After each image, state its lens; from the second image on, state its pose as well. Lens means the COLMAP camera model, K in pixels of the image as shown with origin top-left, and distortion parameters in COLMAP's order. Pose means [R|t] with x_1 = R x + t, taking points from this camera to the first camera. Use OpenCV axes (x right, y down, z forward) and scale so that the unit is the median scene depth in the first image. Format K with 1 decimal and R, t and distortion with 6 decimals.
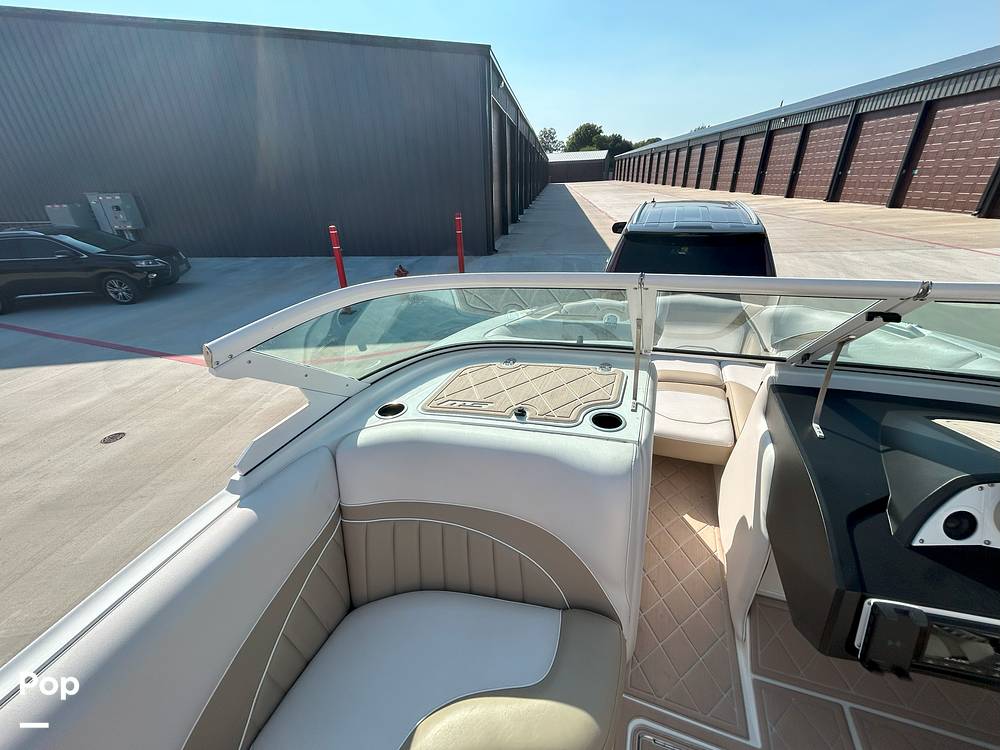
lens RADIAL K [[407.9, 0, 497.2], [0, 407.9, 373.7], [0, 0, 1]] dist [0.002391, 0.000596]
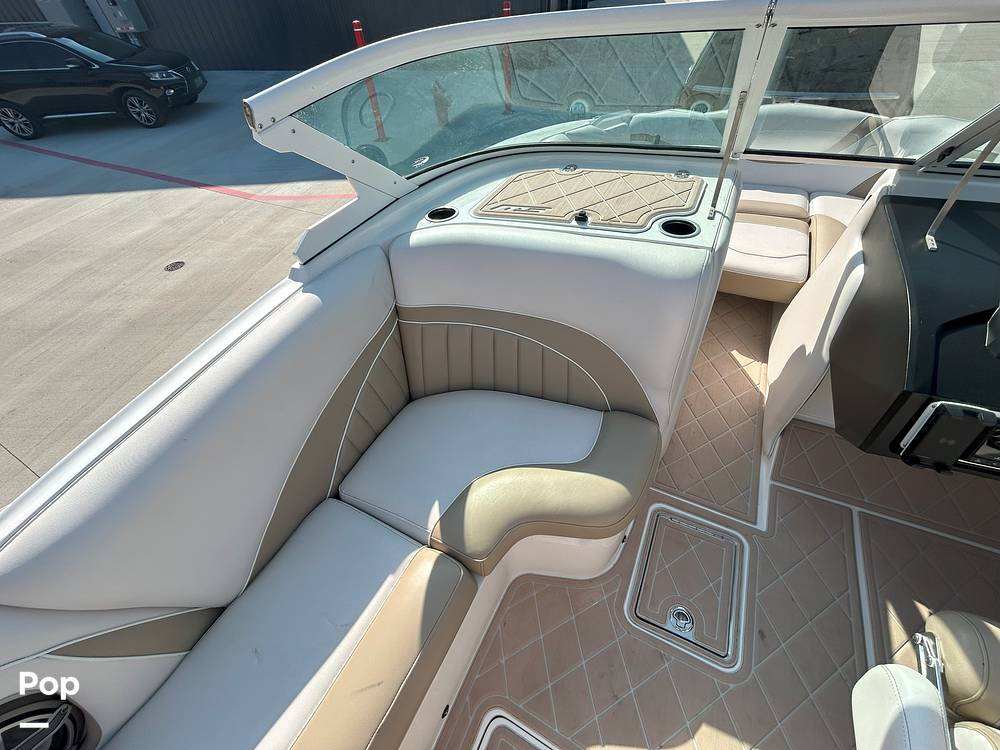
lens RADIAL K [[407.9, 0, 496.5], [0, 407.9, 375.8], [0, 0, 1]] dist [0.002391, 0.000596]
pose [[0.994778, 0.061284, -0.081615, -0.011217], [-0.029306, 0.937497, 0.346757, 0.035942], [0.097765, -0.342554, 0.934397, 0.001318]]
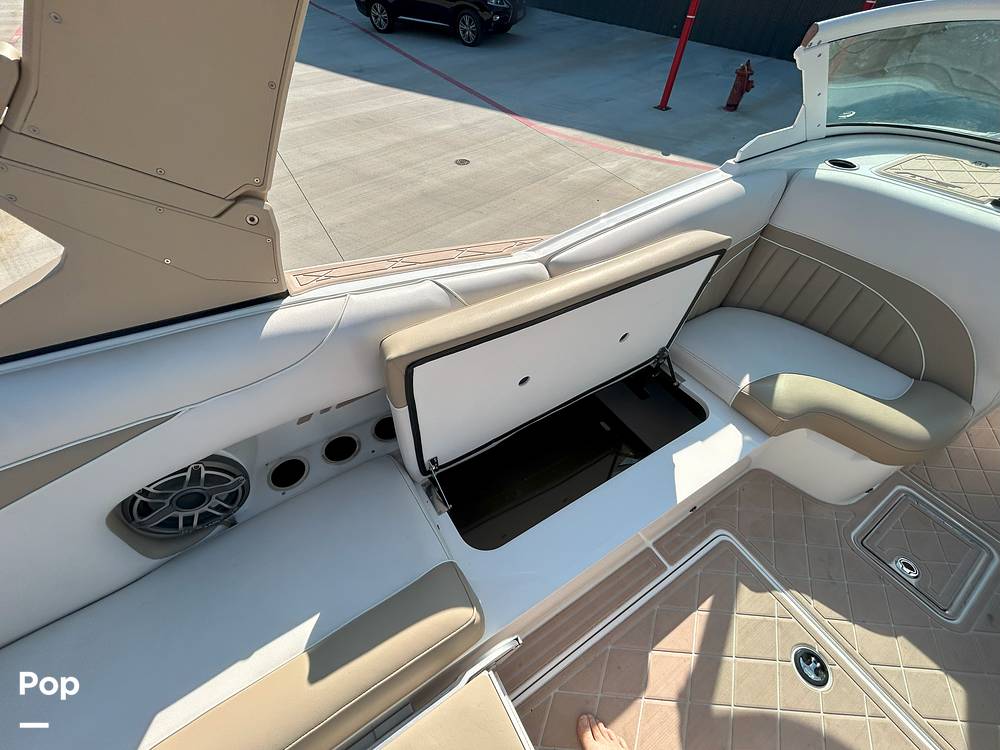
lens RADIAL K [[407.9, 0, 494.5], [0, 407.9, 373.9], [0, 0, 1]] dist [0.002391, 0.000596]
pose [[0.797432, 0.495758, -0.343986, -0.113960], [-0.327174, 0.834236, 0.443856, 0.123070], [0.507011, -0.241402, 0.827445, -0.163917]]
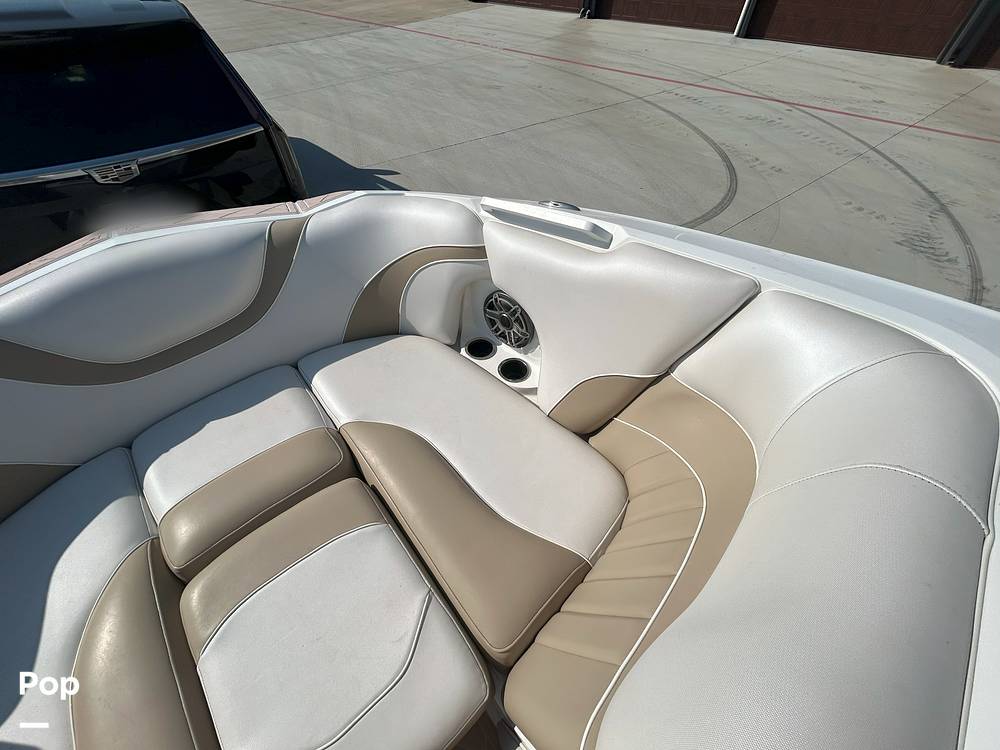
lens RADIAL K [[407.9, 0, 497.0], [0, 407.9, 375.1], [0, 0, 1]] dist [0.002391, 0.000596]
pose [[0.488912, -0.613629, 0.620020, 0.251298], [0.342211, 0.788702, 0.510725, -0.126646], [-0.802407, -0.037522, 0.595597, 0.373964]]
